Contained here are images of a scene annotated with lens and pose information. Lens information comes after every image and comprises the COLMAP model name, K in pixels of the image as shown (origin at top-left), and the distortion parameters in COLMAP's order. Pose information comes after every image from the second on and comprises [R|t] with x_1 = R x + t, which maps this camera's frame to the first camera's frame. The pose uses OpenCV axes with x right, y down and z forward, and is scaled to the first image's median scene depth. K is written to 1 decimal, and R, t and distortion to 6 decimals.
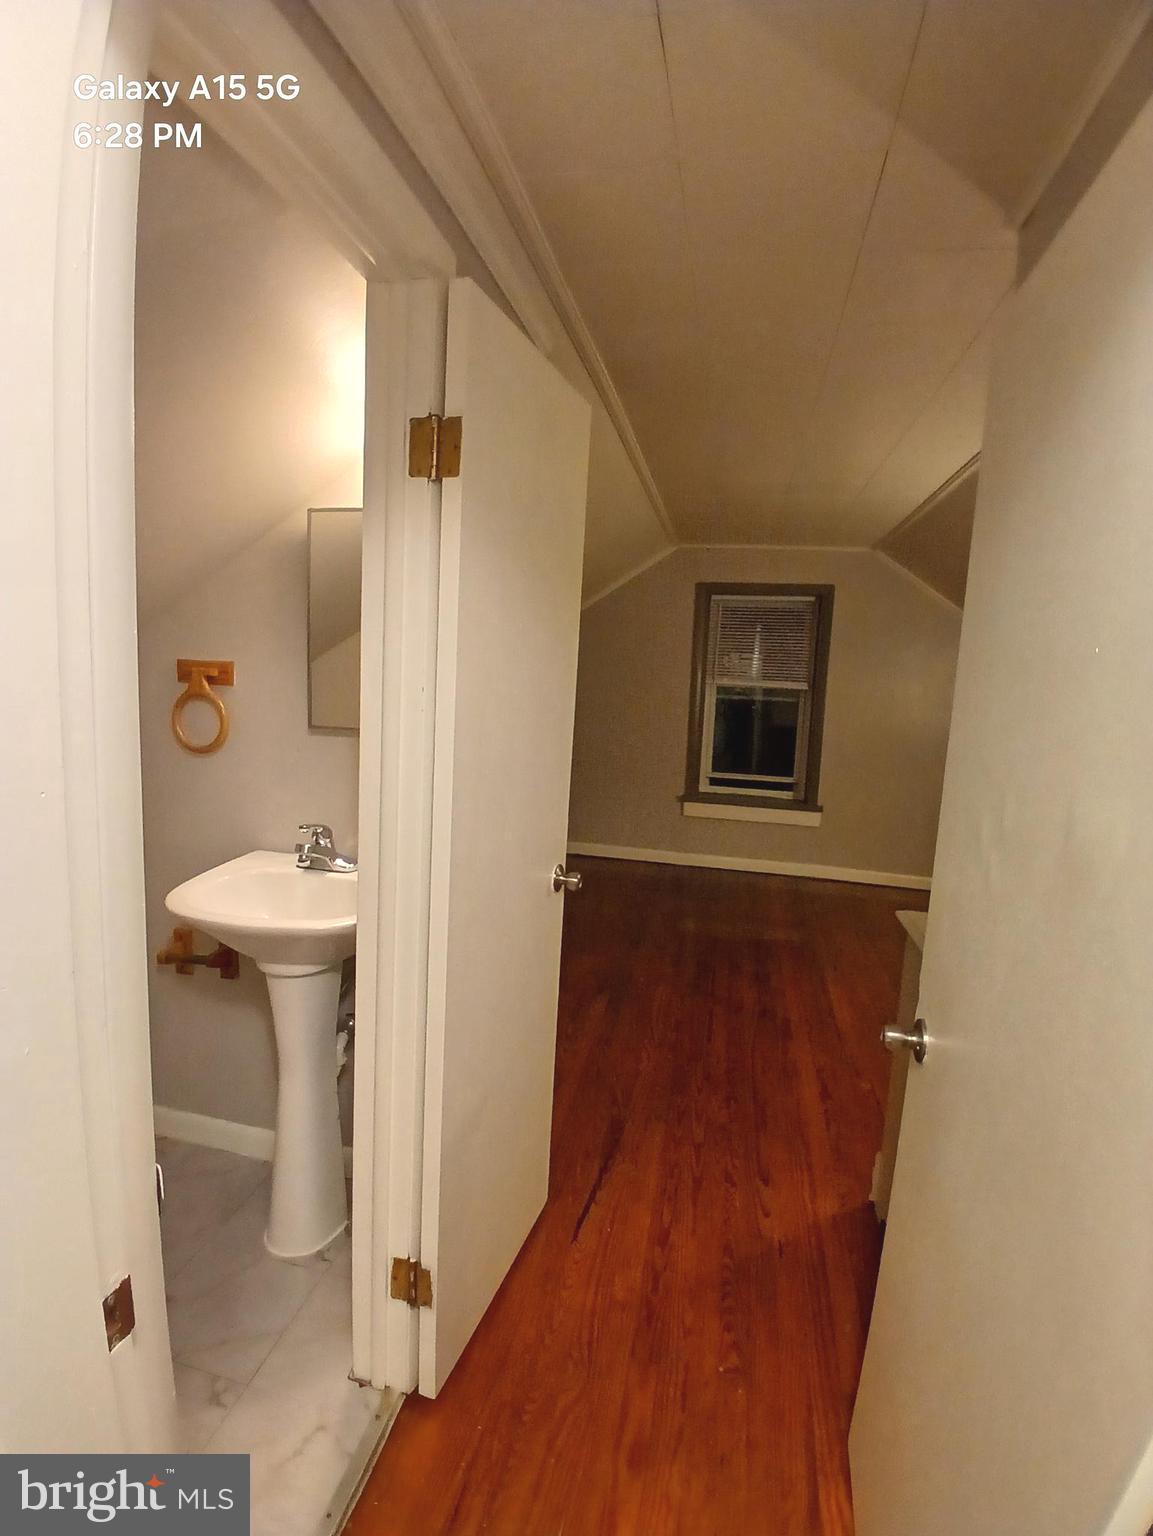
lens RADIAL K [[771.3, 0, 556.4], [0, 771.3, 762.5], [0, 0, 1]] dist [0.027693, -0.061726]
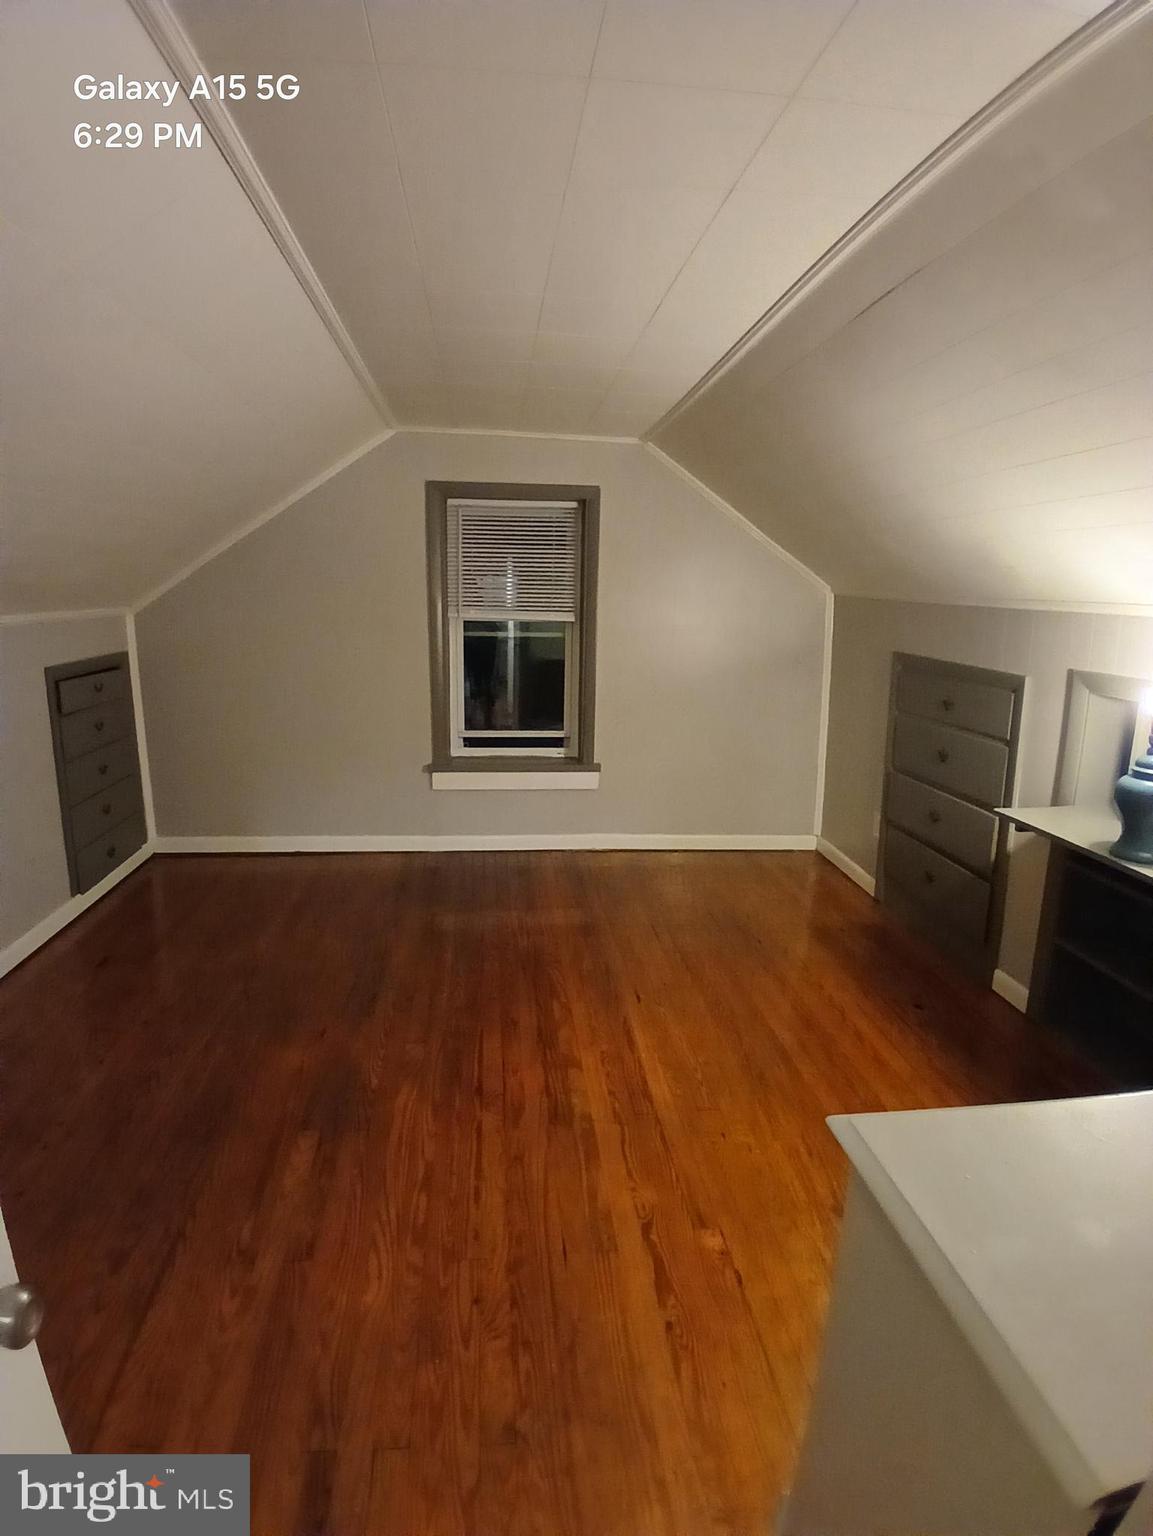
lens RADIAL K [[771.3, 0, 556.4], [0, 771.3, 762.5], [0, 0, 1]] dist [0.027693, -0.061726]
pose [[0.952140, -0.086989, 0.293024, 0.059974], [0.059169, 0.992970, 0.102520, -0.032670], [-0.299882, -0.080275, 0.950593, 0.234482]]
